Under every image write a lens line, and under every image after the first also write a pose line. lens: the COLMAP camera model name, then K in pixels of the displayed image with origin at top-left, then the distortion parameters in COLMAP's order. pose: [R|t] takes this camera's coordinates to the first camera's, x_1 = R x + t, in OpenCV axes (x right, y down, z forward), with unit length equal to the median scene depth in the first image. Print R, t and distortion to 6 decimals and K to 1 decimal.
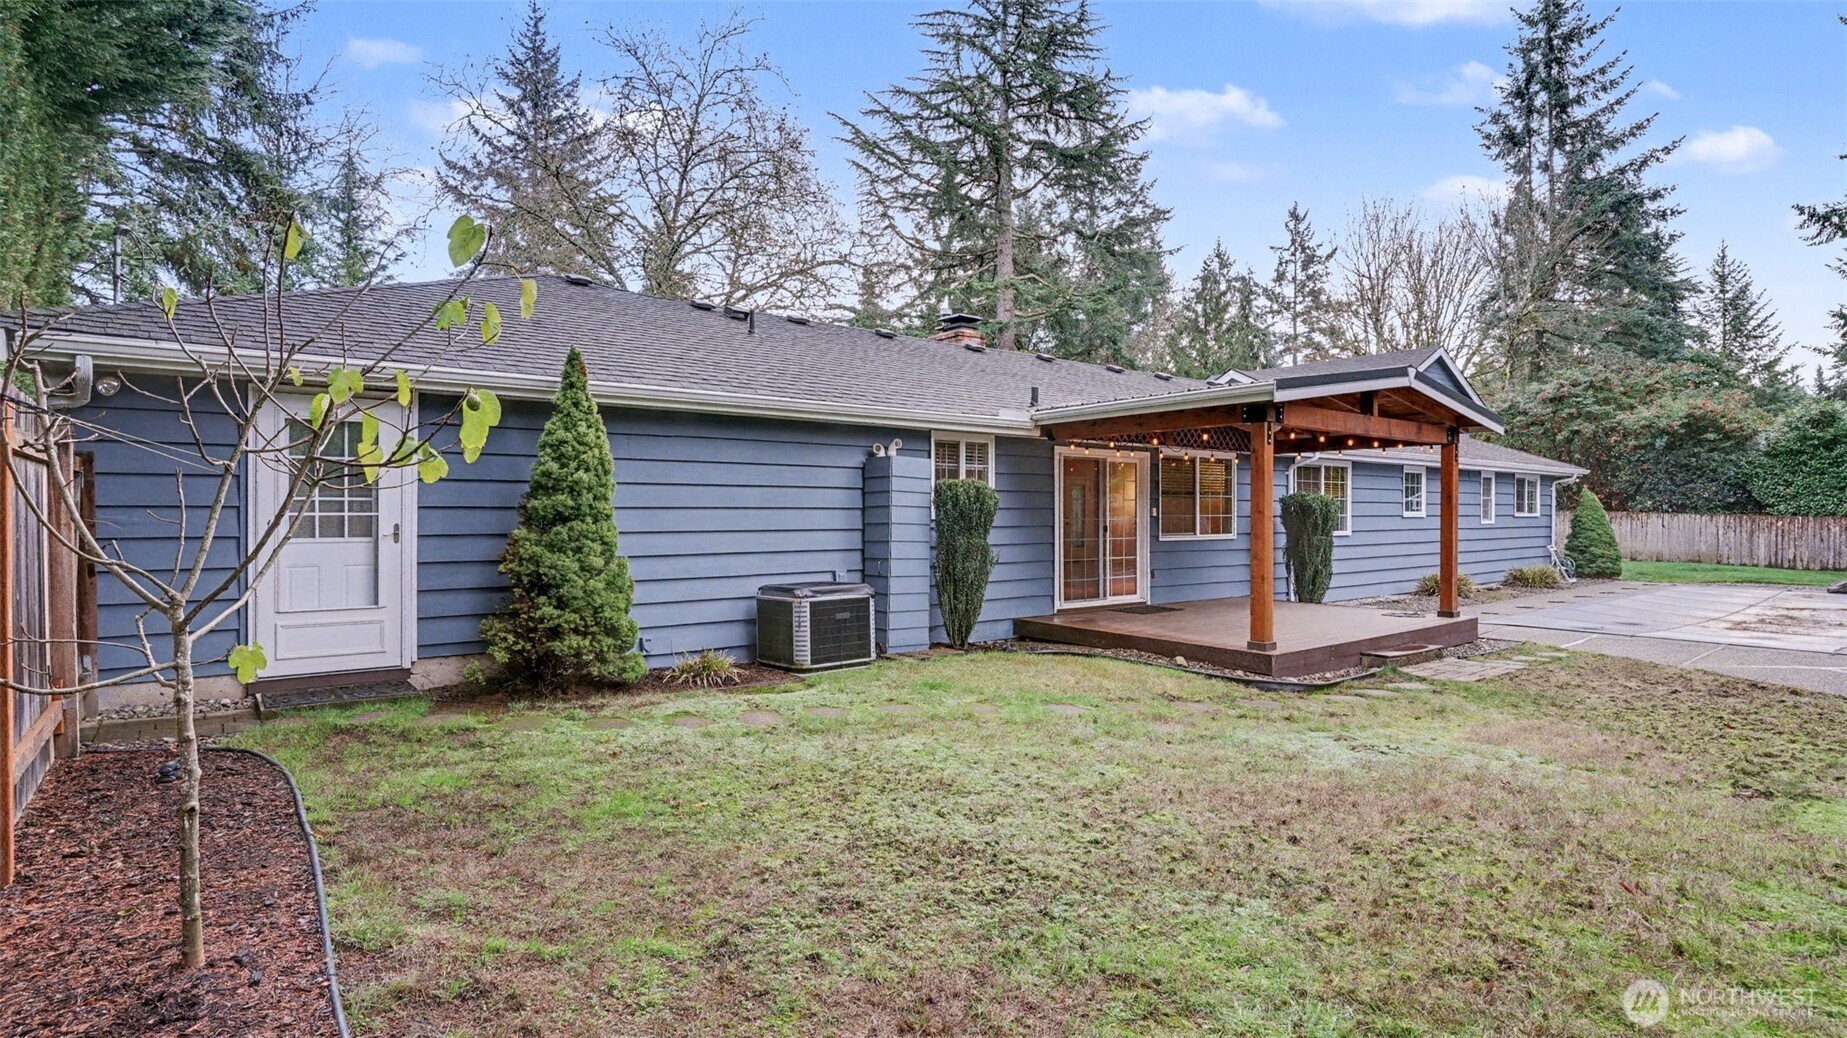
lens RADIAL K [[905.8, 0, 920.6], [0, 905.8, 516.4], [0, 0, 1]] dist [-0.010280, 0.000993]
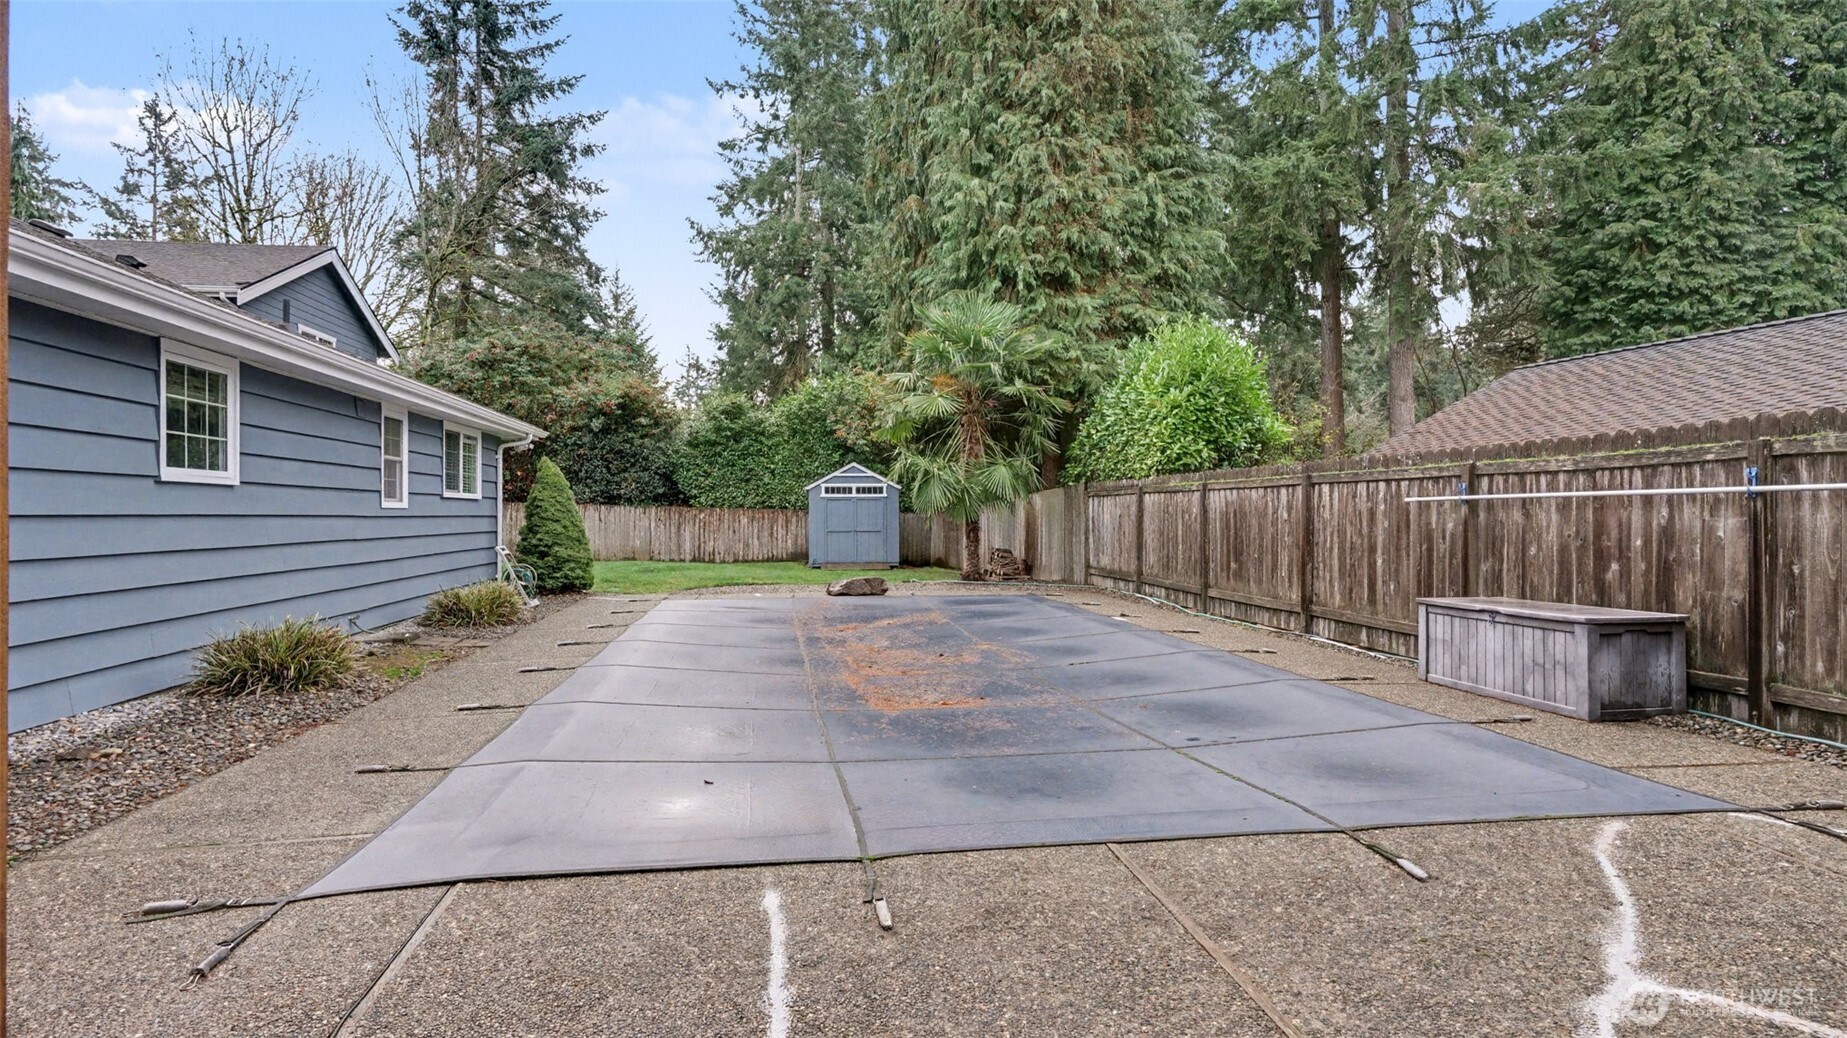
lens RADIAL K [[905.8, 0, 920.6], [0, 905.8, 516.4], [0, 0, 1]] dist [-0.010280, 0.000993]
pose [[0.474852, -0.002318, 0.880062, 0.201265], [0.005899, 0.999982, -0.000549, 0.009693], [-0.880046, 0.005452, 0.474858, 0.311141]]
